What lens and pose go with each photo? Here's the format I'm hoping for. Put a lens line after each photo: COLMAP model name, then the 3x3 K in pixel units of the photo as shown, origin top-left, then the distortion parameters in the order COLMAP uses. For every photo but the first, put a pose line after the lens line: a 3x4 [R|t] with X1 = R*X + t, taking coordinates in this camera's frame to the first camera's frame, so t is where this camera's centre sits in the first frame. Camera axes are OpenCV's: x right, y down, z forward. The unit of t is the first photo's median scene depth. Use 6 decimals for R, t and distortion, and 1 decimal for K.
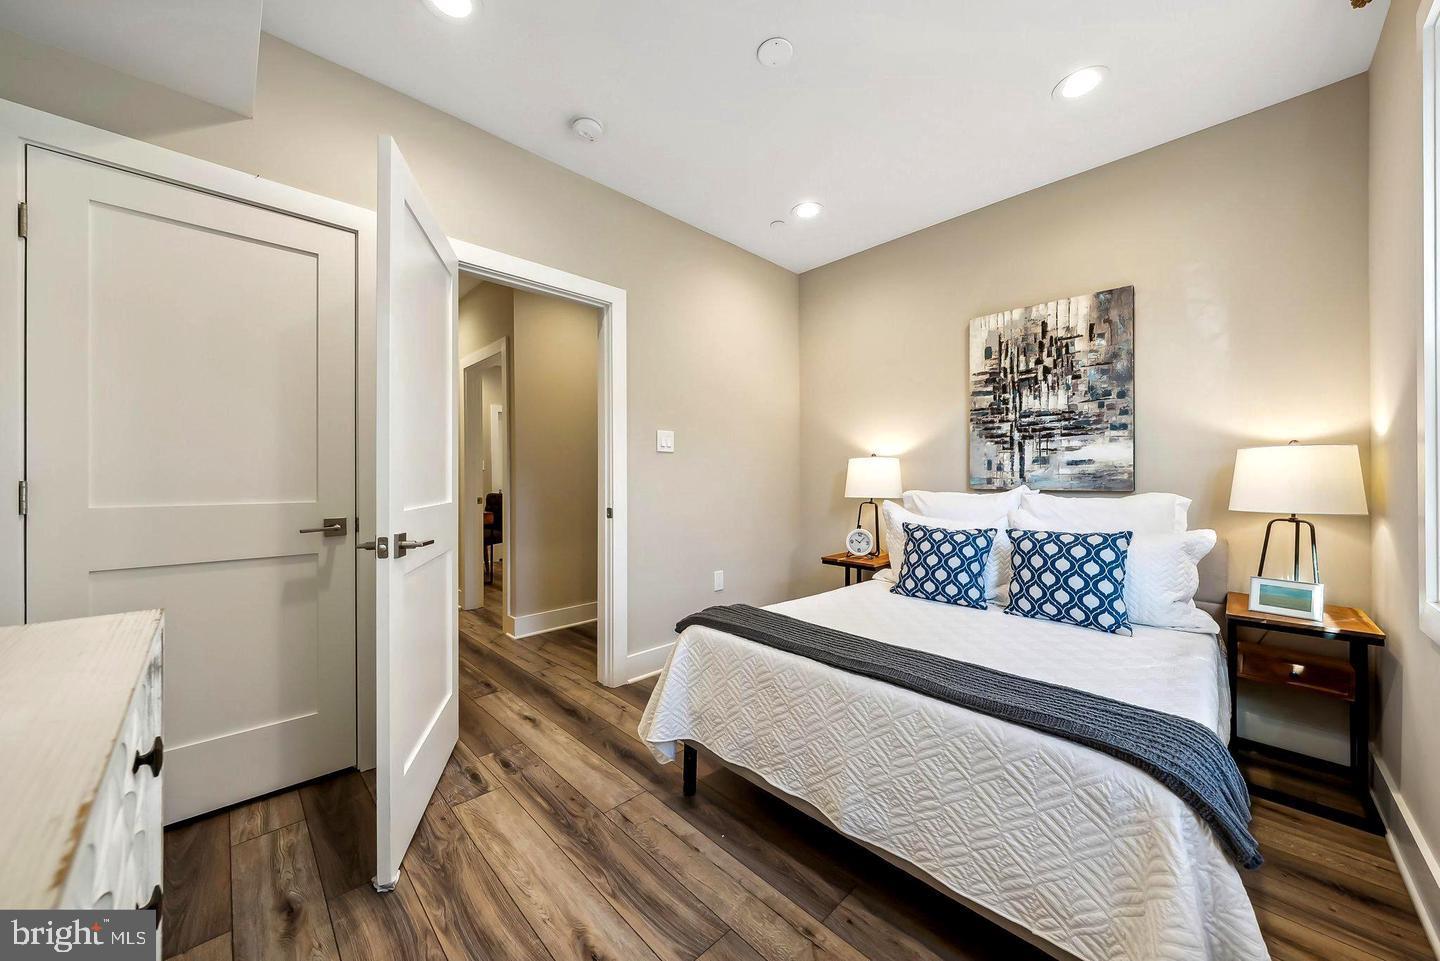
lens RADIAL K [[516.7, 0, 713.9], [0, 516.7, 477.7], [0, 0, 1]] dist [-0.000480, -0.000054]
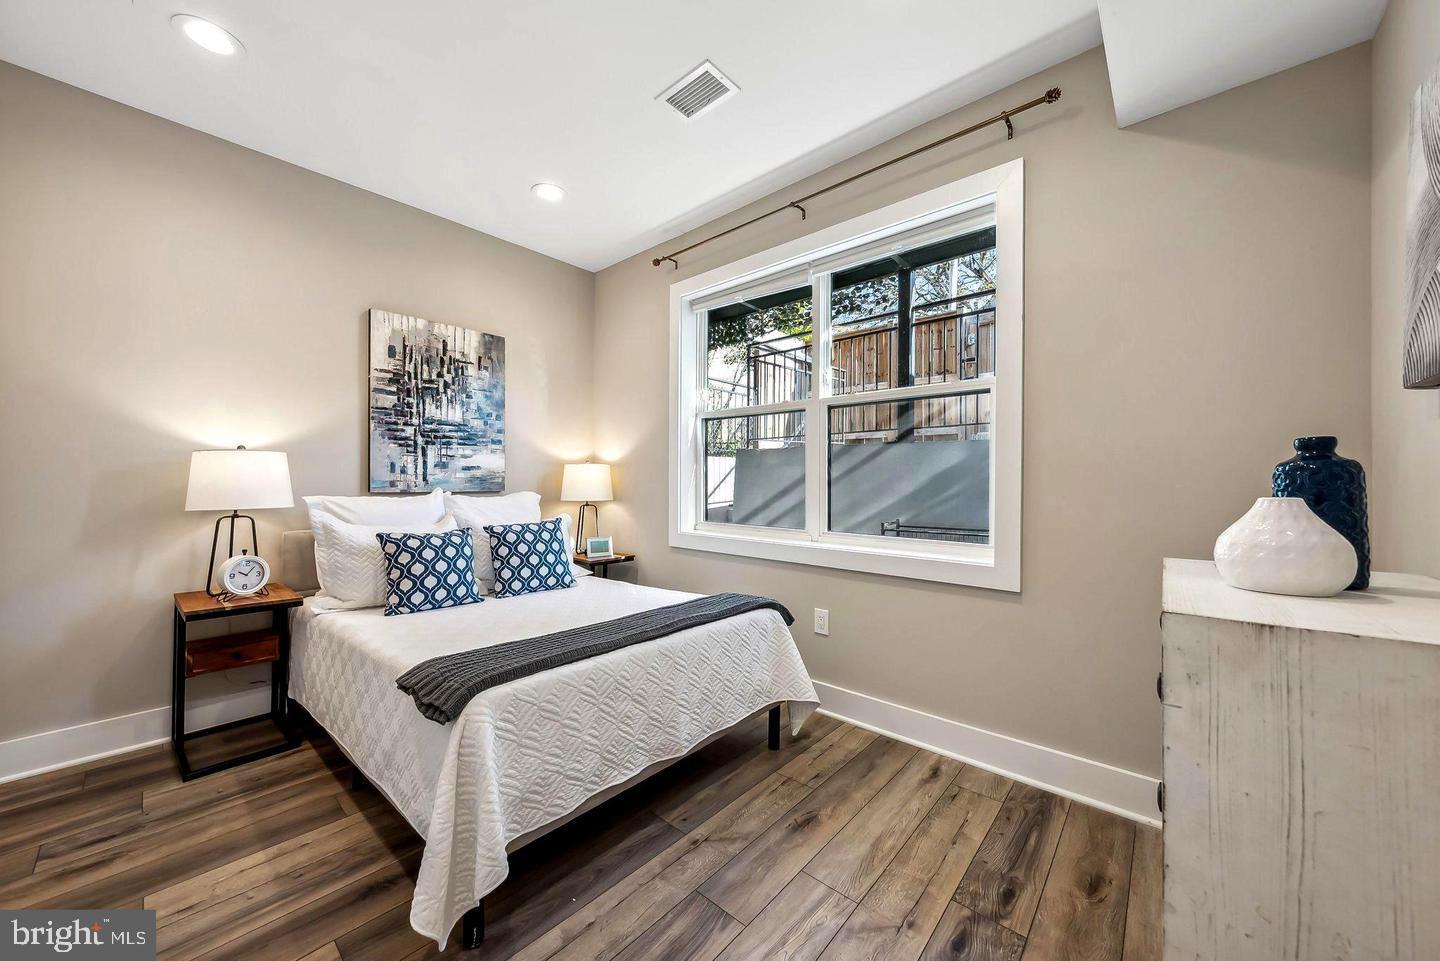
lens RADIAL K [[516.7, 0, 713.5], [0, 516.7, 480.9], [0, 0, 1]] dist [-0.000480, -0.000054]
pose [[-0.079582, -0.000872, 0.996828, -0.515564], [-0.005685, 0.999984, 0.000421, -0.003039], [-0.996812, -0.005634, -0.079585, 0.505262]]
